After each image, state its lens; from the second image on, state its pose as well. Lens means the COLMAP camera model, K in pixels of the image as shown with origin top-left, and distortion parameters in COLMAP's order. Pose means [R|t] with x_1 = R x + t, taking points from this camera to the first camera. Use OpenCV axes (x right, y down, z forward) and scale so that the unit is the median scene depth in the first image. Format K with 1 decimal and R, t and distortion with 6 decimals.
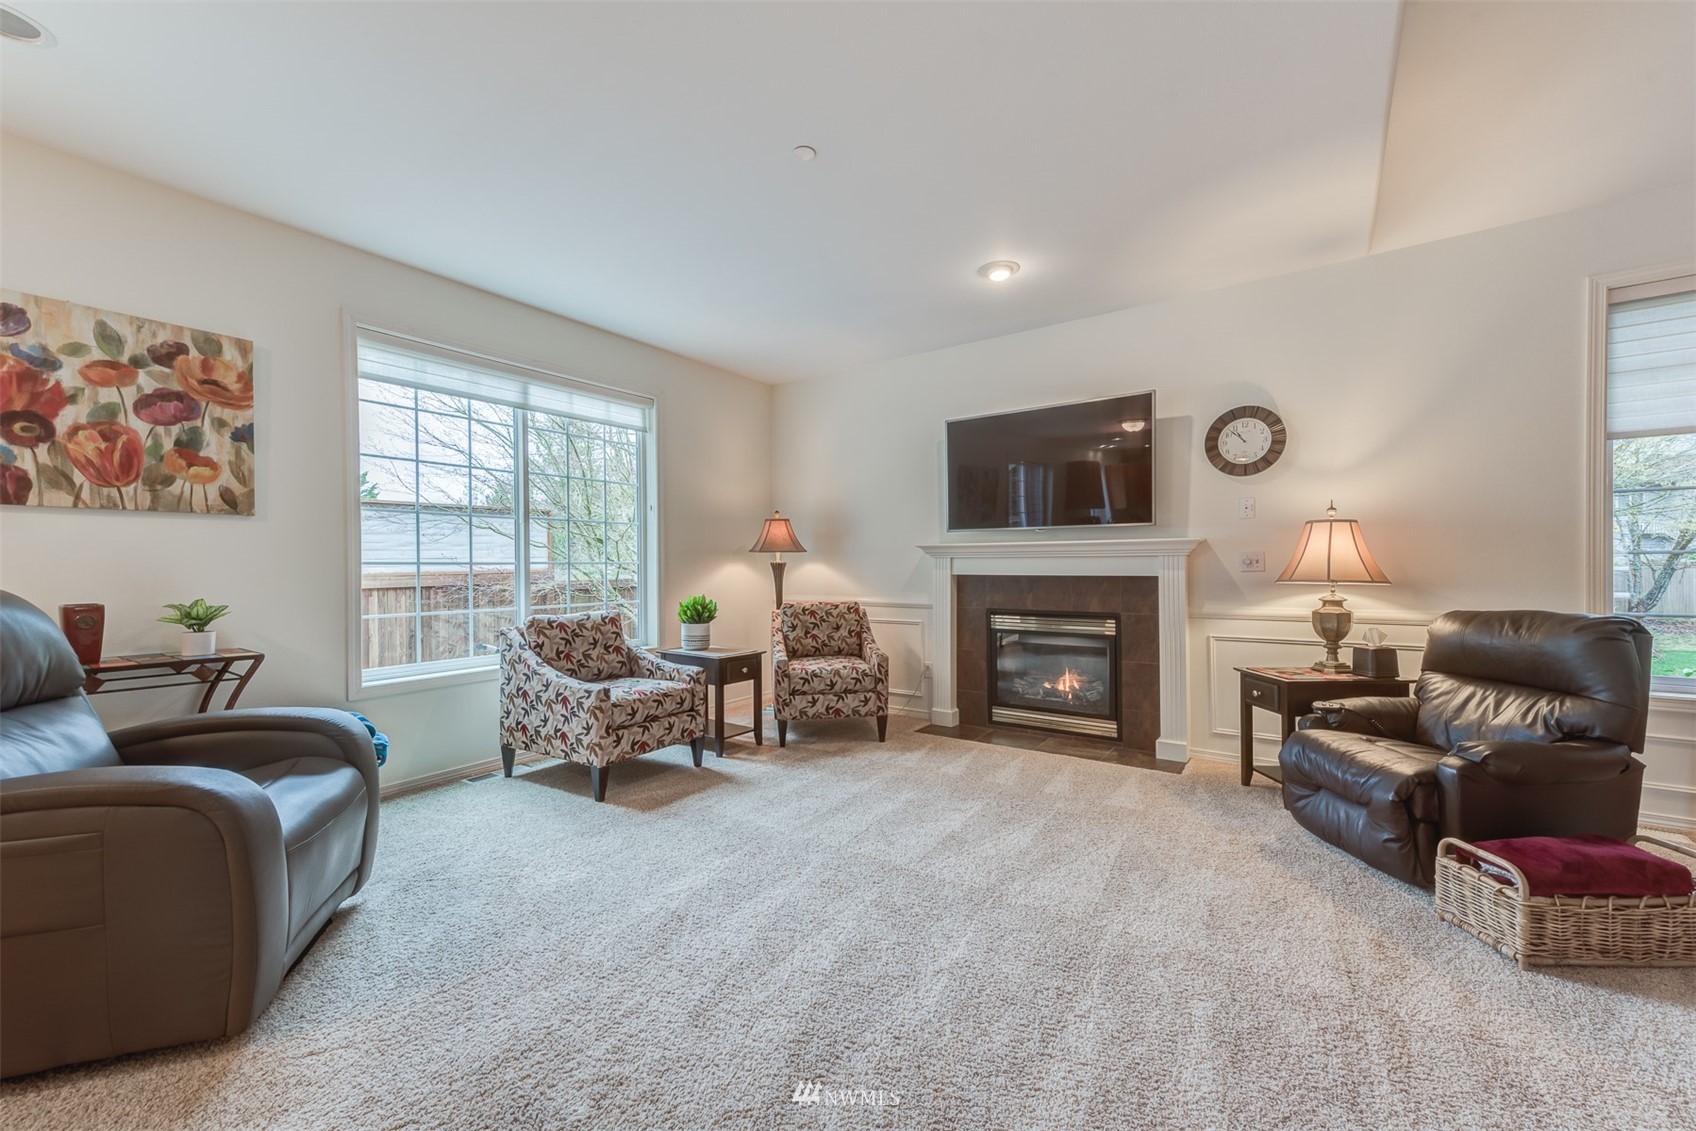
lens RADIAL K [[670.5, 0, 856.7], [0, 670.5, 571.9], [0, 0, 1]] dist [0.020393, -0.001868]
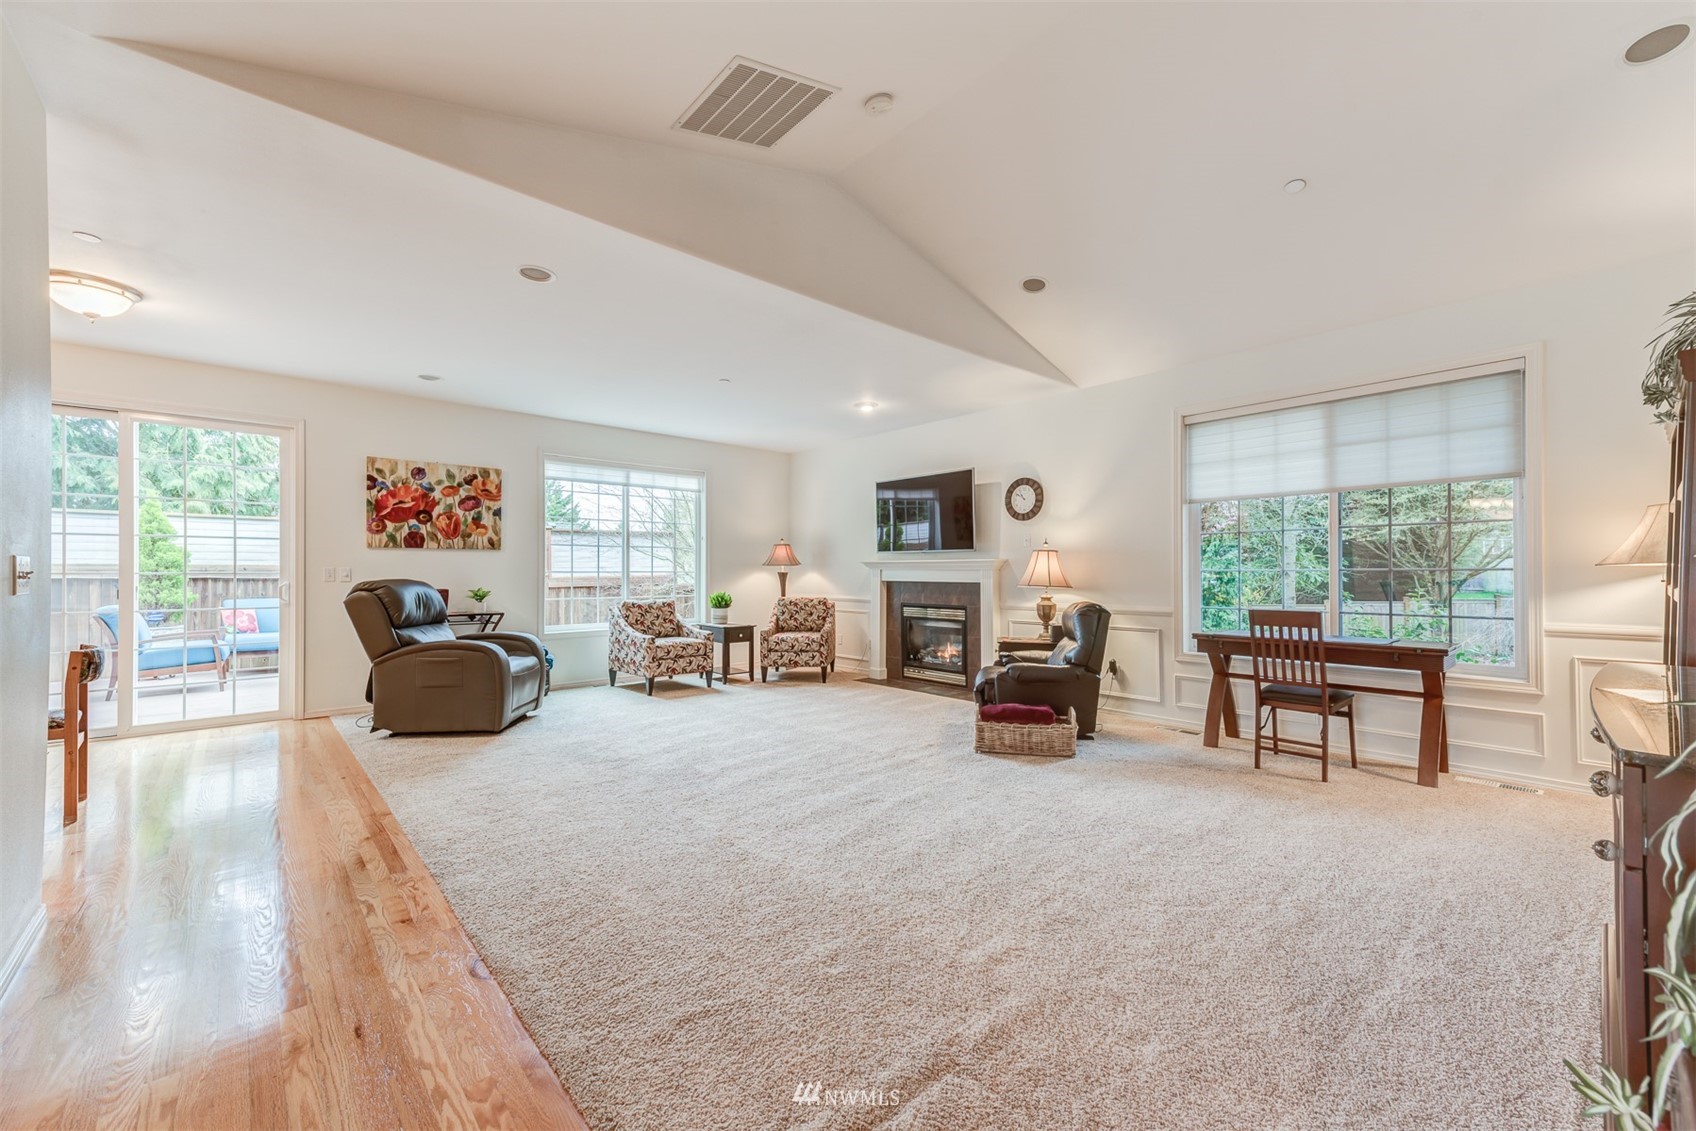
lens RADIAL K [[670.5, 0, 856.0], [0, 670.5, 568.8], [0, 0, 1]] dist [0.020393, -0.001868]
pose [[0.974693, 0.004627, -0.223499, 0.553881], [-0.007949, 0.999871, -0.013962, -0.001834], [0.223405, 0.015385, 0.974604, -0.666426]]
